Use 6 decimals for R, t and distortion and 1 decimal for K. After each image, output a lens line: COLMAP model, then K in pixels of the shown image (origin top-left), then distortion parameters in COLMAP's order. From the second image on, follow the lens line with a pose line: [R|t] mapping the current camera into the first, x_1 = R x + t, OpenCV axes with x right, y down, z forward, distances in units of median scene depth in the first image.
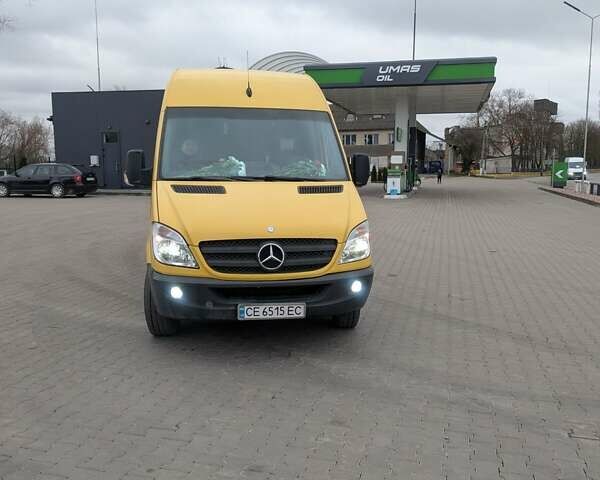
lens RADIAL K [[574.1, 0, 319.3], [0, 574.1, 253.9], [0, 0, 1]] dist [-0.014275, 0.000000]
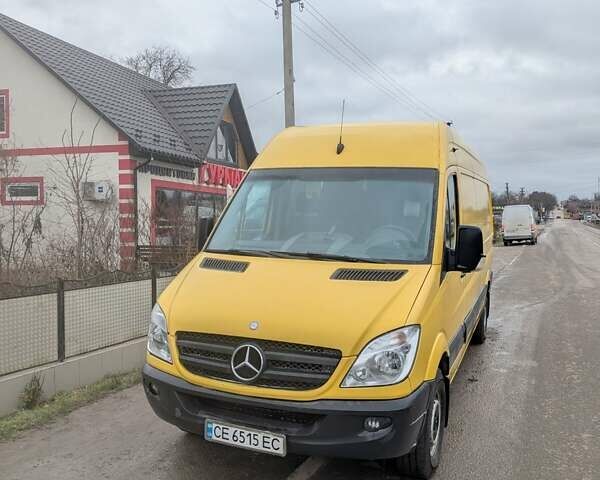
lens RADIAL K [[574.1, 0, 298.7], [0, 574.1, 242.5], [0, 0, 1]] dist [-0.014275, 0.000000]
pose [[0.825110, 0.035130, -0.563879, 0.368439], [-0.103890, 0.990480, -0.090312, -0.085459], [0.555338, 0.133098, 0.820905, 0.389377]]
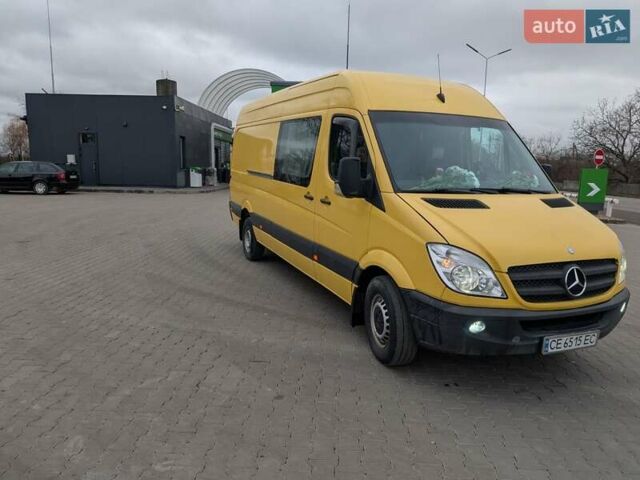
lens RADIAL K [[457.3, 0, 323.2], [0, 457.3, 244.4], [0, 0, 1]] dist [0.033583, -0.028517]
pose [[0.981062, -0.016121, 0.193021, -0.579692], [0.013260, 0.999782, 0.016105, -0.066719], [-0.193238, -0.013240, 0.981062, 0.358062]]
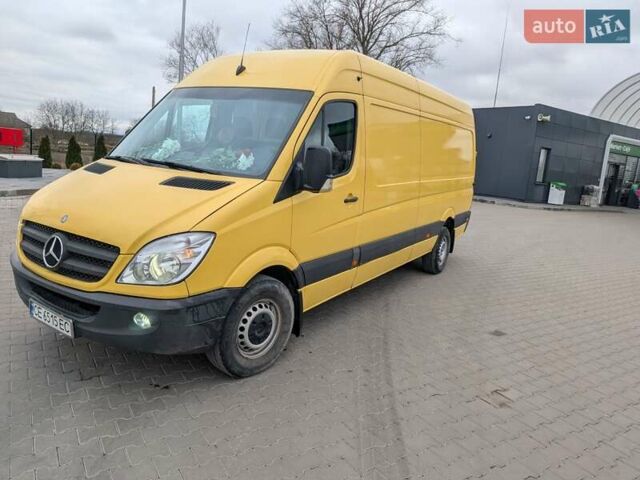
lens RADIAL K [[457.3, 0, 320.1], [0, 457.3, 232.2], [0, 0, 1]] dist [0.033583, -0.028517]
pose [[0.717511, 0.168595, -0.675836, 0.594195], [-0.190602, 0.980755, 0.042305, -0.116345], [0.669962, 0.098461, 0.735837, 0.738388]]
